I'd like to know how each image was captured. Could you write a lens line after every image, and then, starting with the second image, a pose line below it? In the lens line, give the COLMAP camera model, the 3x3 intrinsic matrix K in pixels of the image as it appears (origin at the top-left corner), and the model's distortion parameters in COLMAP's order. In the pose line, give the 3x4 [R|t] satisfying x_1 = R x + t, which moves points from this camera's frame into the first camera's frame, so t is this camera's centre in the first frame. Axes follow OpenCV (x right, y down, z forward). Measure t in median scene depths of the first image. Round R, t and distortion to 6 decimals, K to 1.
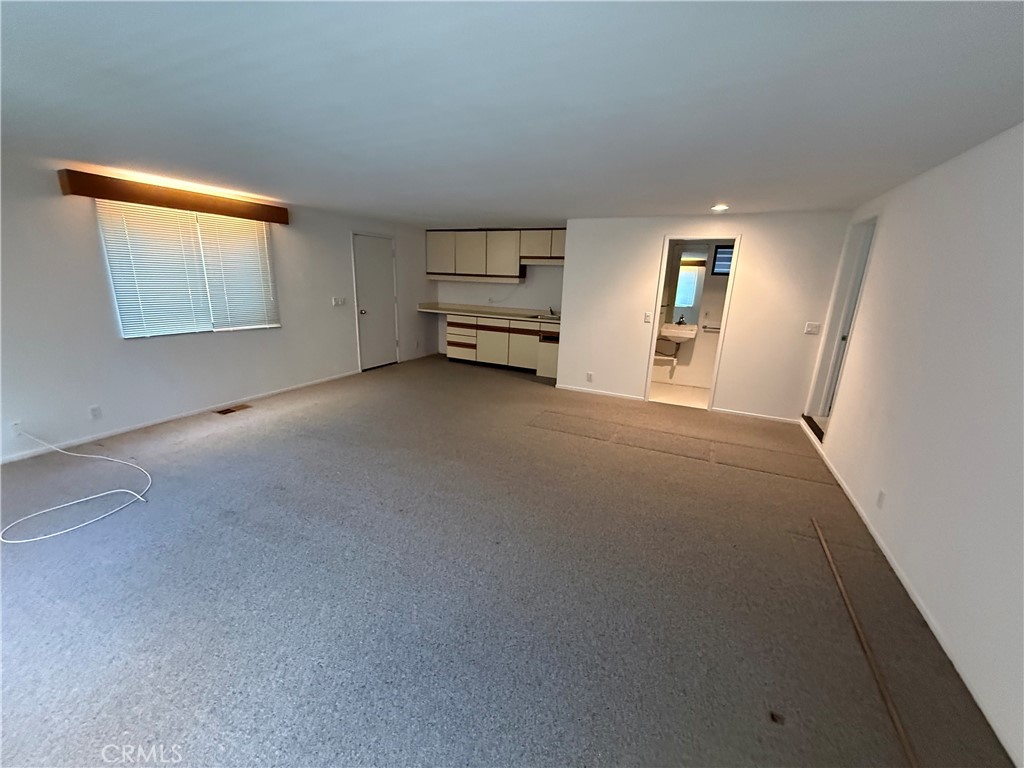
lens RADIAL K [[407.9, 0, 510.8], [0, 407.9, 381.9], [0, 0, 1]] dist [0.002256, 0.000222]
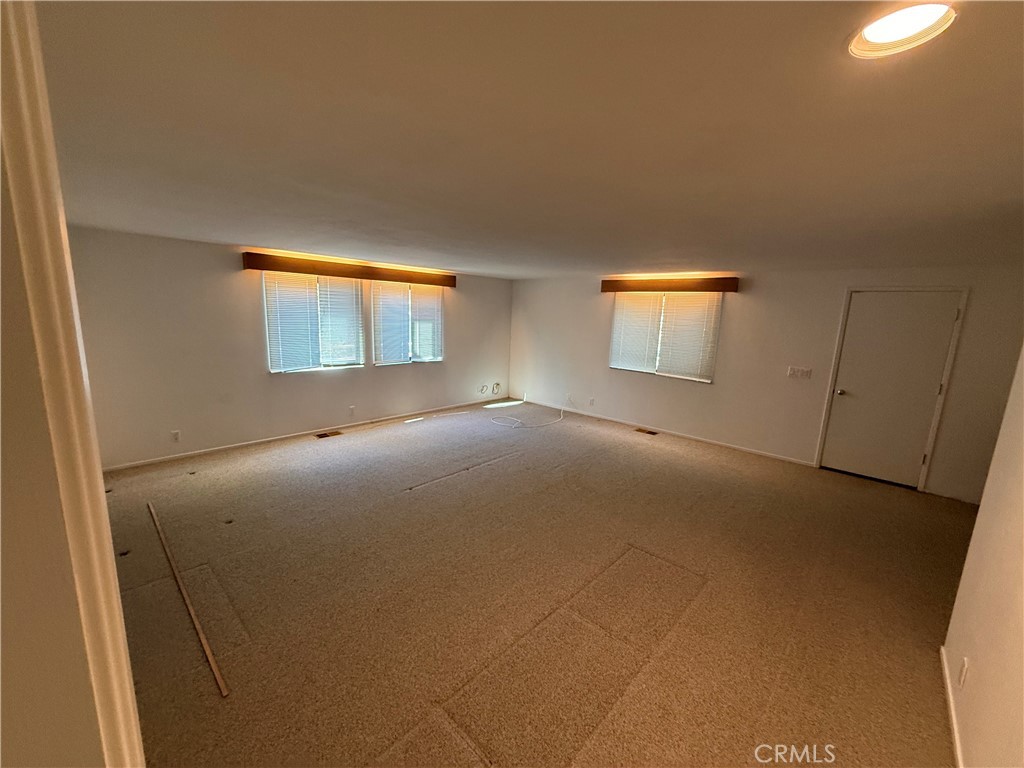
lens RADIAL K [[407.9, 0, 509.5], [0, 407.9, 384.2], [0, 0, 1]] dist [0.002256, 0.000222]
pose [[-0.283726, 0.122863, -0.951002, 0.668341], [-0.289724, 0.934422, 0.207158, -0.214346], [0.914089, 0.334305, -0.229523, 0.800739]]
